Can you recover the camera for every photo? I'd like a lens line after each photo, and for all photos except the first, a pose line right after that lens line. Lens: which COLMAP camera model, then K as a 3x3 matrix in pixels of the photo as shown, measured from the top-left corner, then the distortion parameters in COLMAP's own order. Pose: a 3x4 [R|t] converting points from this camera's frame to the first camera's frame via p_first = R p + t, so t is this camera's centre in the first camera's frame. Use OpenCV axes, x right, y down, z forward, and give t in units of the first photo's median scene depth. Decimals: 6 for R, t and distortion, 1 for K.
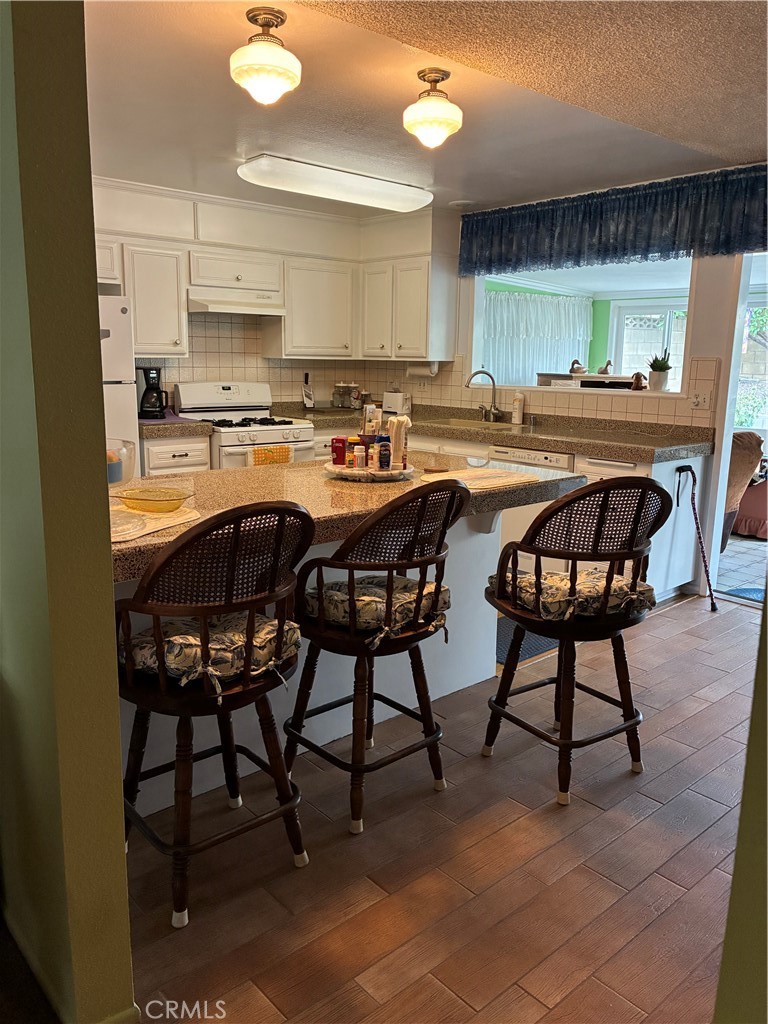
lens RADIAL K [[775.1, 0, 384.8], [0, 775.1, 505.1], [0, 0, 1]] dist [0.040706, -0.053161]
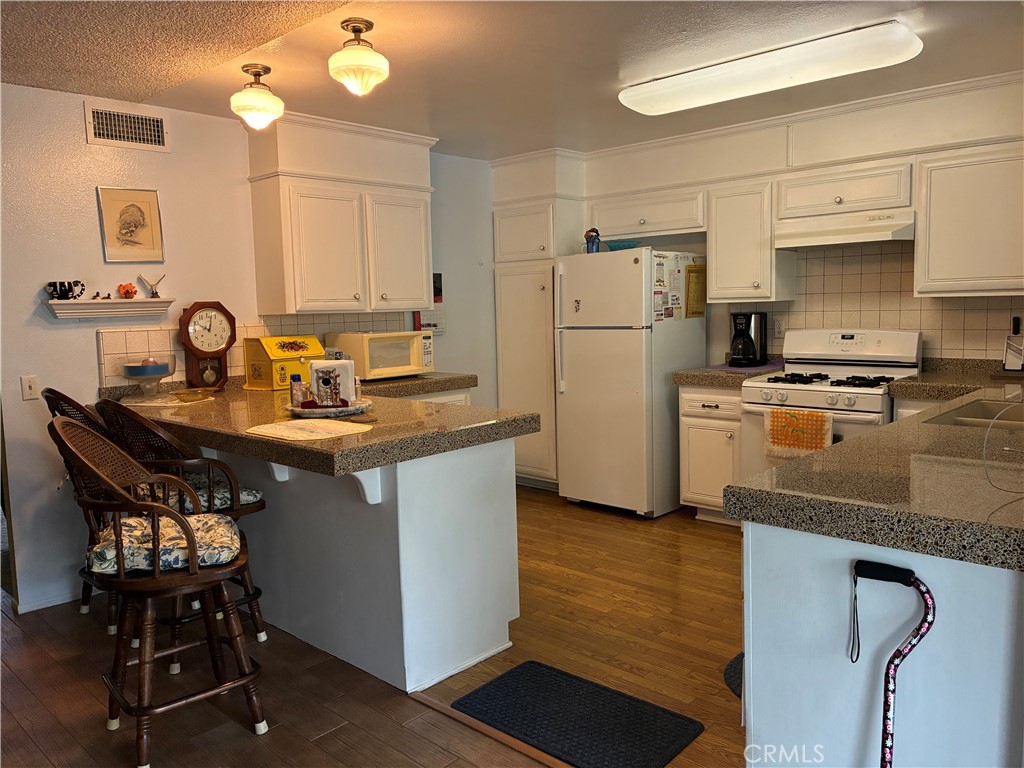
lens RADIAL K [[775.1, 0, 507.3], [0, 775.1, 381.6], [0, 0, 1]] dist [0.040706, -0.053161]
pose [[0.087643, 0.080740, -0.992875, 0.663295], [-0.162410, 0.984532, 0.065725, -0.119289], [0.982823, 0.155492, 0.099400, 0.692442]]
